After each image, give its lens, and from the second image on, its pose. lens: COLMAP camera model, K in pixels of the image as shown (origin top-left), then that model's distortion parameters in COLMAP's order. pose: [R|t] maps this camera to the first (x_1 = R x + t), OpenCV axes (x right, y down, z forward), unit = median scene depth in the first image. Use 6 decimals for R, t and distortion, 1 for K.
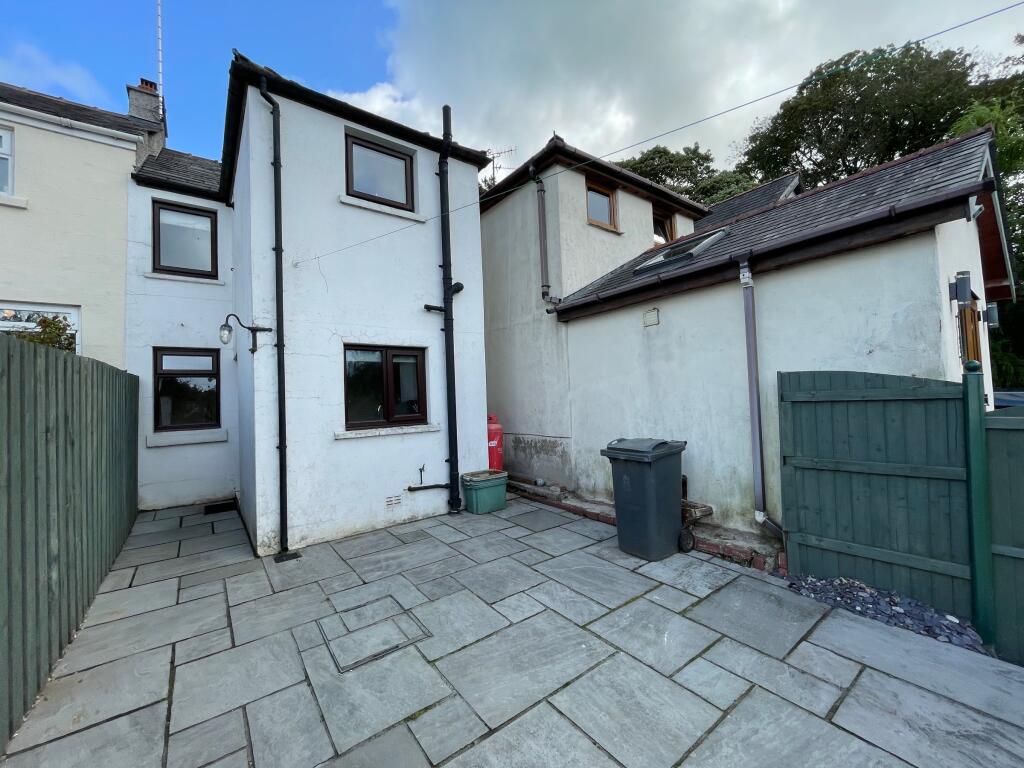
lens RADIAL K [[414.1, 0, 509.6], [0, 414.1, 383.9], [0, 0, 1]] dist [-0.003424, 0.000021]
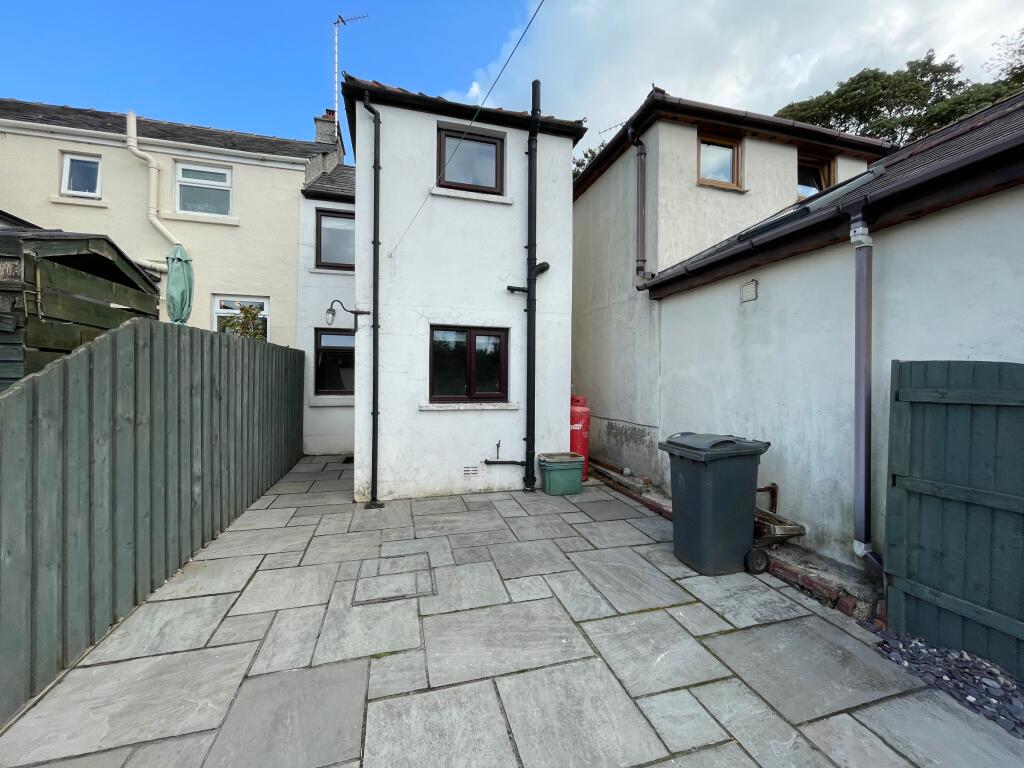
lens RADIAL K [[412.9, 0, 510.0], [0, 412.9, 383.7], [0, 0, 1]] dist [-0.003328, -0.000073]
pose [[0.930258, 0.048071, -0.363743, 0.226372], [-0.031388, 0.998172, 0.051640, -0.003620], [0.365560, -0.036621, 0.930067, 0.051699]]
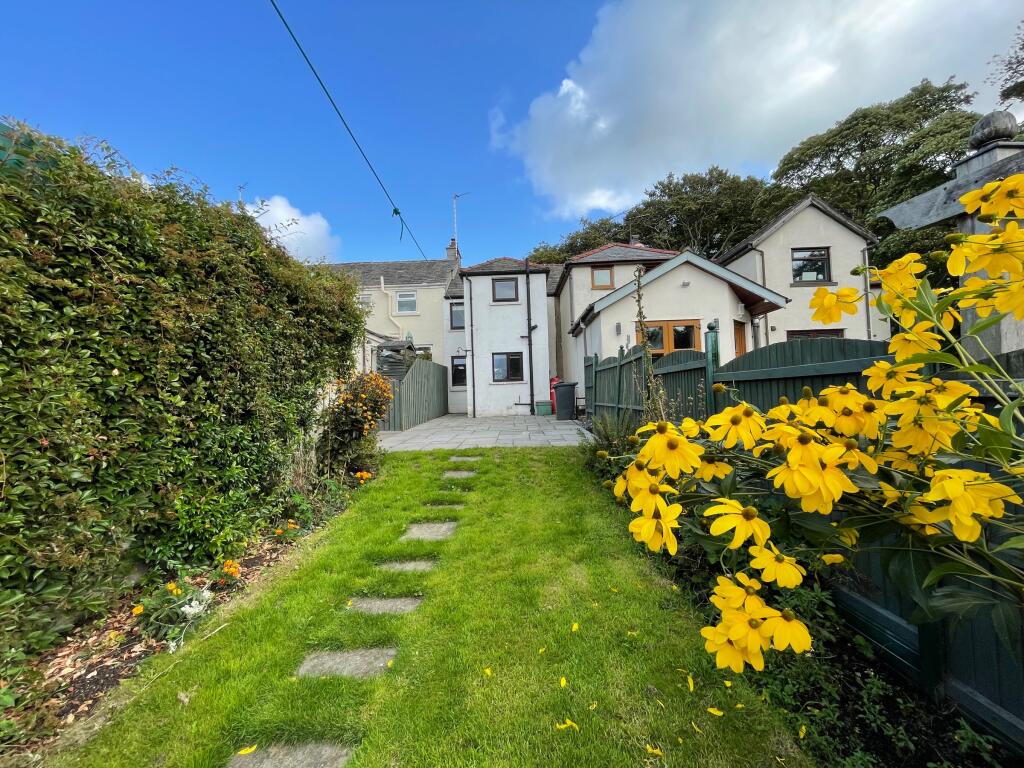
lens RADIAL K [[408.4, 0, 510.0], [0, 408.4, 395.8], [0, 0, 1]] dist [-0.003163, -0.000611]
pose [[0.792215, 0.010512, -0.610152, 1.651926], [0.023778, 0.998561, 0.048077, 0.079688], [0.609779, -0.052595, 0.790824, -1.393025]]
